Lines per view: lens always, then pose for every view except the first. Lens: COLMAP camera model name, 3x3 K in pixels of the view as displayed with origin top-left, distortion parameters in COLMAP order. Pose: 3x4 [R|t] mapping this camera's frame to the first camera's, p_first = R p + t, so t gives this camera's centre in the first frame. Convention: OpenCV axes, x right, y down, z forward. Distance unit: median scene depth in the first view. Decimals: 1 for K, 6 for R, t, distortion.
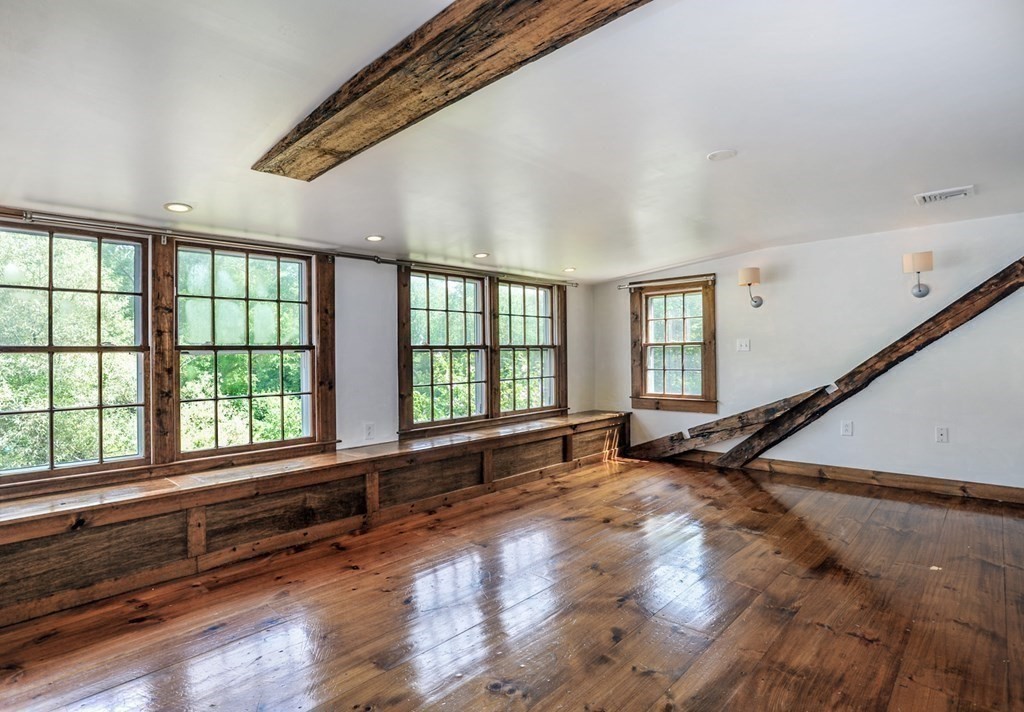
lens RADIAL K [[538.6, 0, 515.5], [0, 538.6, 354.8], [0, 0, 1]] dist [0.014512, -0.000162]
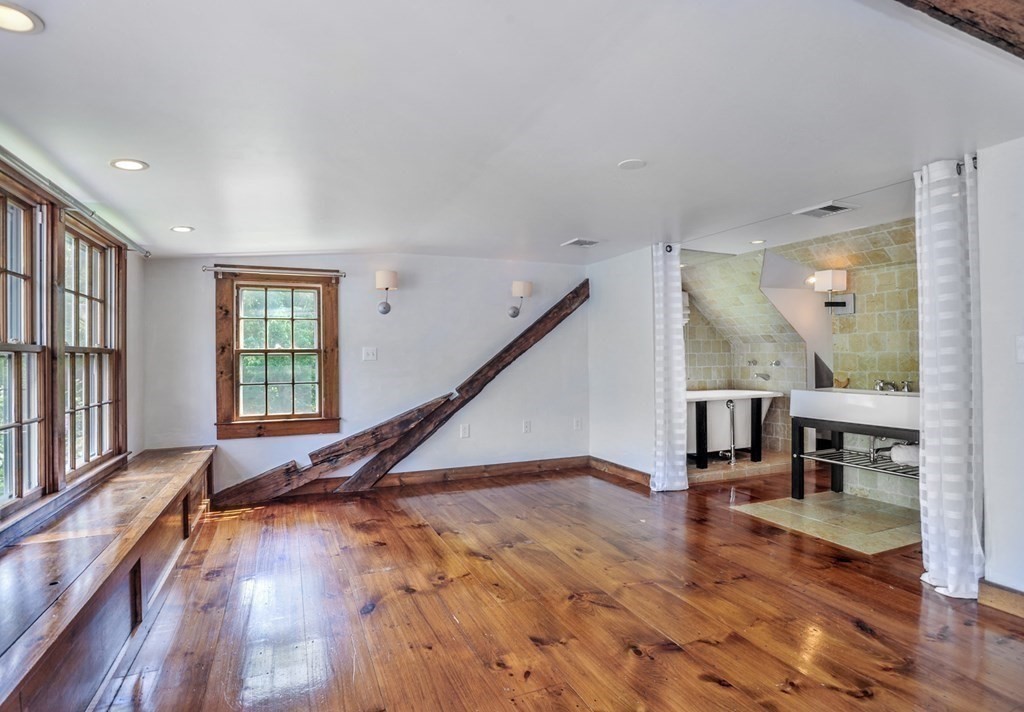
lens RADIAL K [[547.3, 0, 488.2], [0, 547.3, 354.7], [0, 0, 1]] dist [-0.056163, 0.012233]
pose [[0.409206, 0.018149, 0.912261, -0.330965], [0.005092, 0.999741, -0.022173, 0.004954], [-0.912428, 0.013719, 0.409008, 0.430449]]
